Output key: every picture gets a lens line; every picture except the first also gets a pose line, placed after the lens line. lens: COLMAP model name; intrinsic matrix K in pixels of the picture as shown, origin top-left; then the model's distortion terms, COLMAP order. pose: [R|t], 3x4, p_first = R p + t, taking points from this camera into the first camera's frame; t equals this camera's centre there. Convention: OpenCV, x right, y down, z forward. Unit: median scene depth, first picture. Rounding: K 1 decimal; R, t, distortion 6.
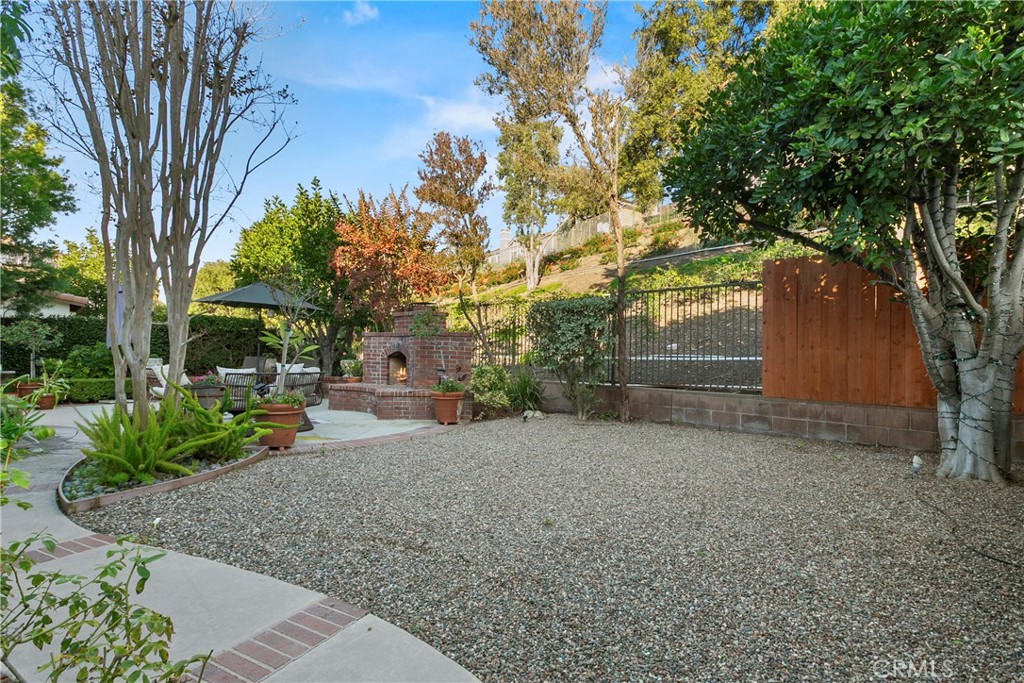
lens RADIAL K [[494.6, 0, 493.6], [0, 494.6, 345.7], [0, 0, 1]] dist [-0.003502, 0.005825]
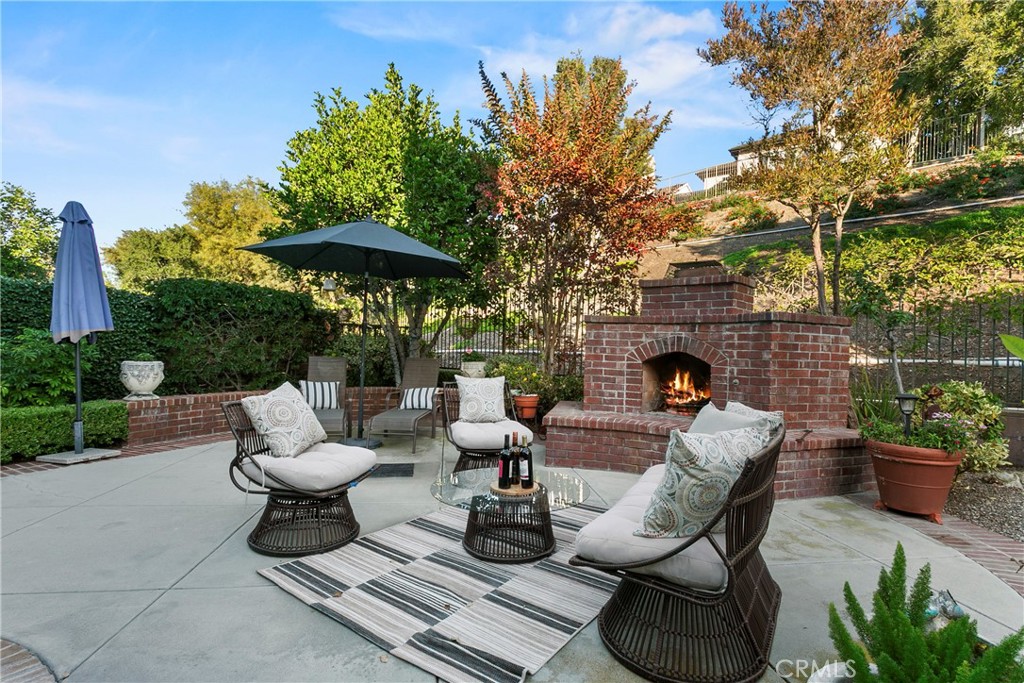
lens RADIAL K [[494.6, 0, 502.0], [0, 494.6, 349.6], [0, 0, 1]] dist [-0.003502, 0.005825]
pose [[0.989141, 0.004090, 0.146911, -0.461843], [-0.008307, 0.999571, 0.028098, -0.004595], [-0.146733, -0.029014, 0.988751, 0.511037]]
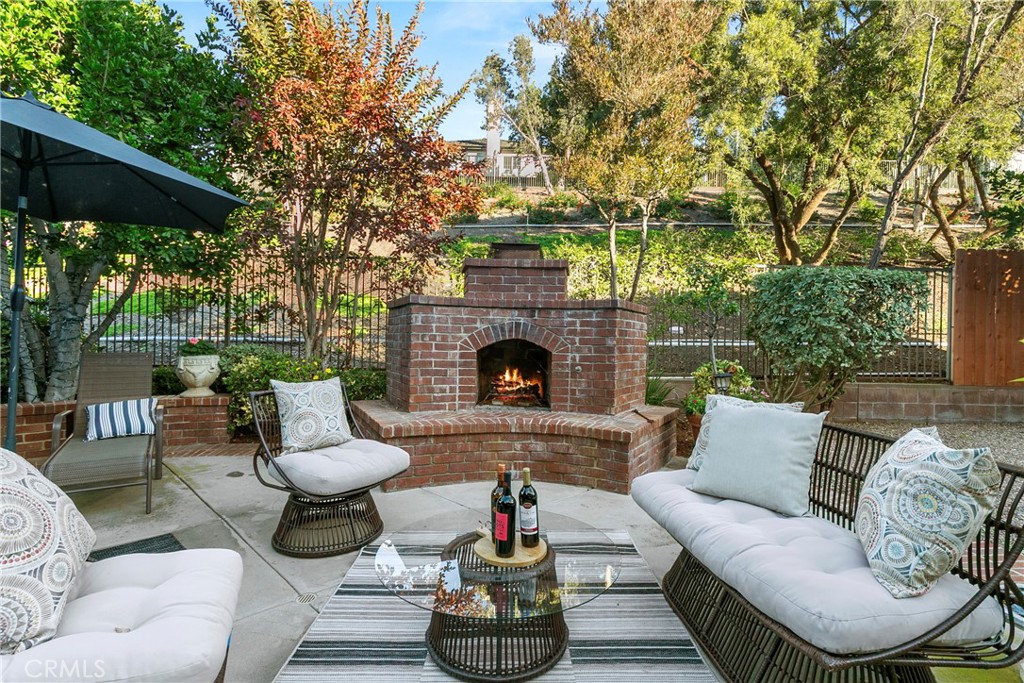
lens RADIAL K [[494.6, 0, 512.2], [0, 494.6, 335.1], [0, 0, 1]] dist [-0.003502, 0.005825]
pose [[0.681809, -0.002960, 0.731524, -0.558993], [-0.018222, 0.999613, 0.021028, -0.002840], [-0.731303, -0.027667, 0.681491, 0.677877]]
